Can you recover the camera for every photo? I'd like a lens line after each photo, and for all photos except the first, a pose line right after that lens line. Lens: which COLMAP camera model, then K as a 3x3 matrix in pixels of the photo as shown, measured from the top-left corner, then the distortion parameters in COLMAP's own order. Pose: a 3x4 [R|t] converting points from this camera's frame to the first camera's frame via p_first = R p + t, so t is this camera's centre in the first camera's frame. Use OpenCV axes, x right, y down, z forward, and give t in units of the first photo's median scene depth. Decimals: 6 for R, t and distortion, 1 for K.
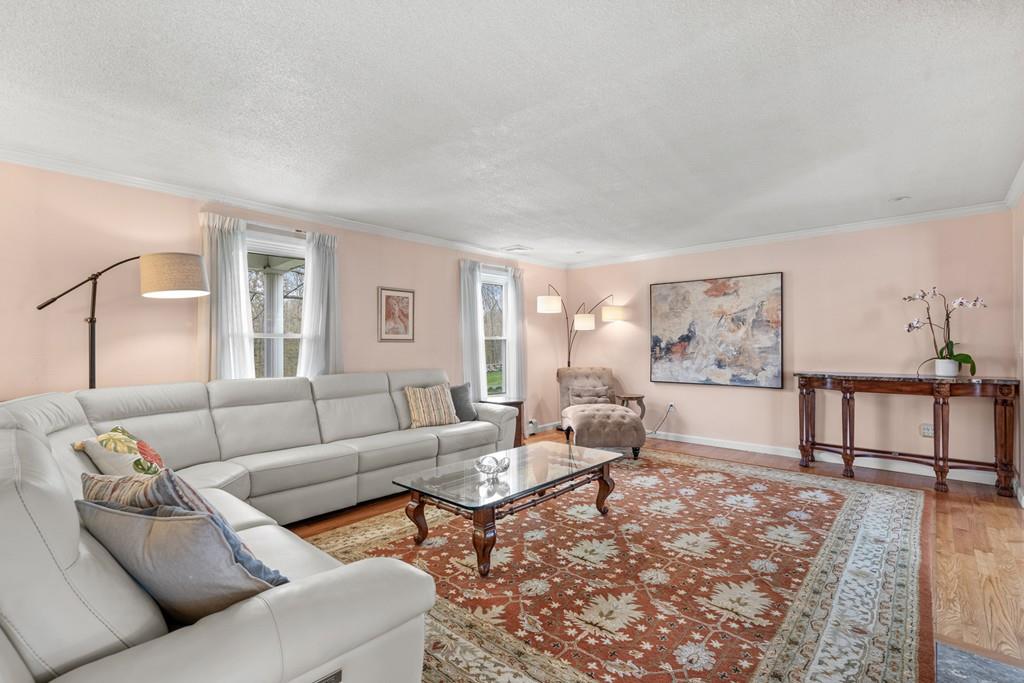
lens RADIAL K [[467.2, 0, 512.0], [0, 467.2, 341.5], [0, 0, 1]] dist [0.001515, 0.000393]
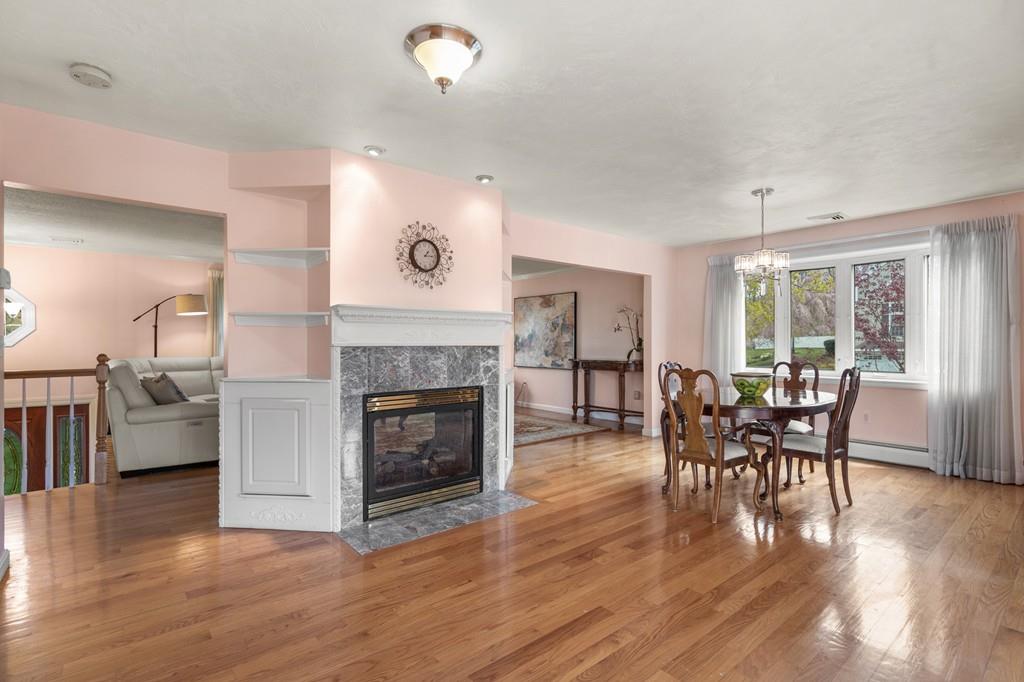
lens RADIAL K [[483.5, 0, 512.0], [0, 483.5, 341.0], [0, 0, 1]] dist [0.002116, 0.000793]
pose [[0.990364, 0.005222, -0.138392, 0.585602], [-0.005054, 0.999986, 0.001565, 0.006694], [0.138398, -0.000851, 0.990376, -0.554655]]
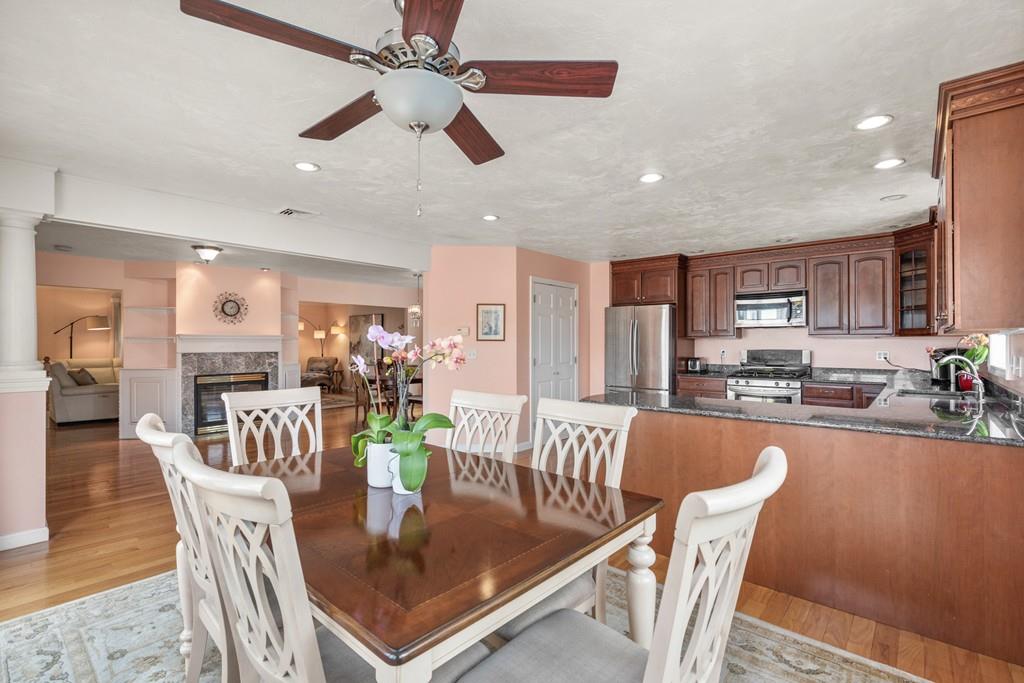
lens RADIAL K [[470.8, 0, 512.0], [0, 470.8, 341.5], [0, 0, 1]] dist [-0.001300, -0.000117]
pose [[0.999892, 0.005991, 0.013428, 1.157328], [-0.006009, 0.999981, 0.001301, -0.022111], [-0.013420, -0.001381, 0.999909, -1.259022]]
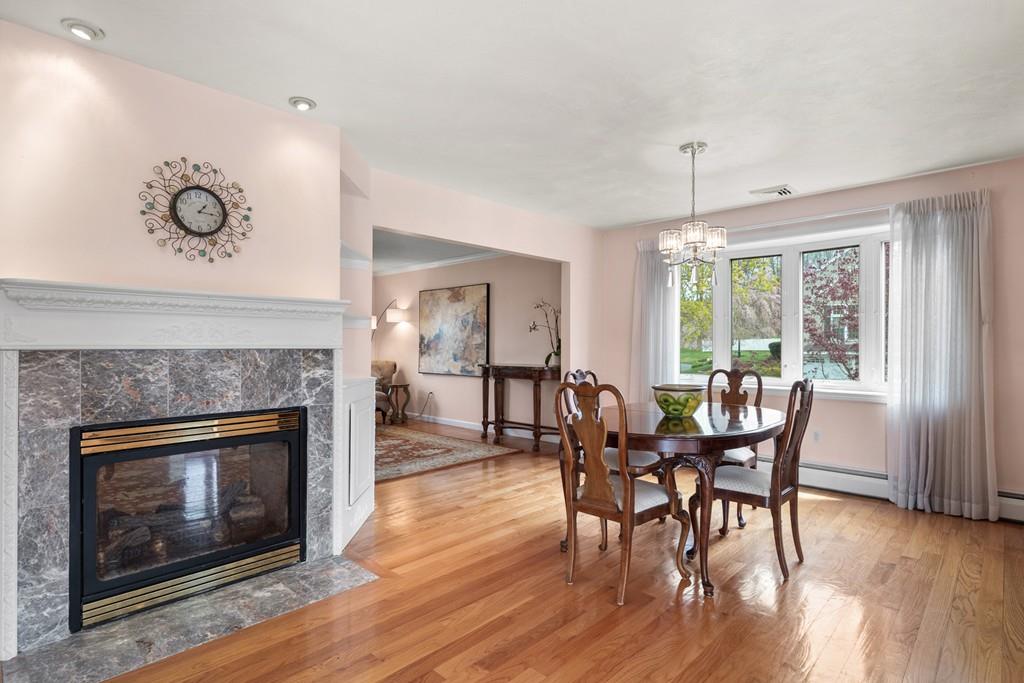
lens RADIAL K [[518.8, 0, 512.0], [0, 518.8, 341.5], [0, 0, 1]] dist [0.003859, 0.000834]
pose [[0.999640, 0.008498, -0.025451, 0.670697], [-0.008534, 0.999963, -0.001322, 0.006541], [0.025438, 0.001539, 0.999675, -0.371418]]
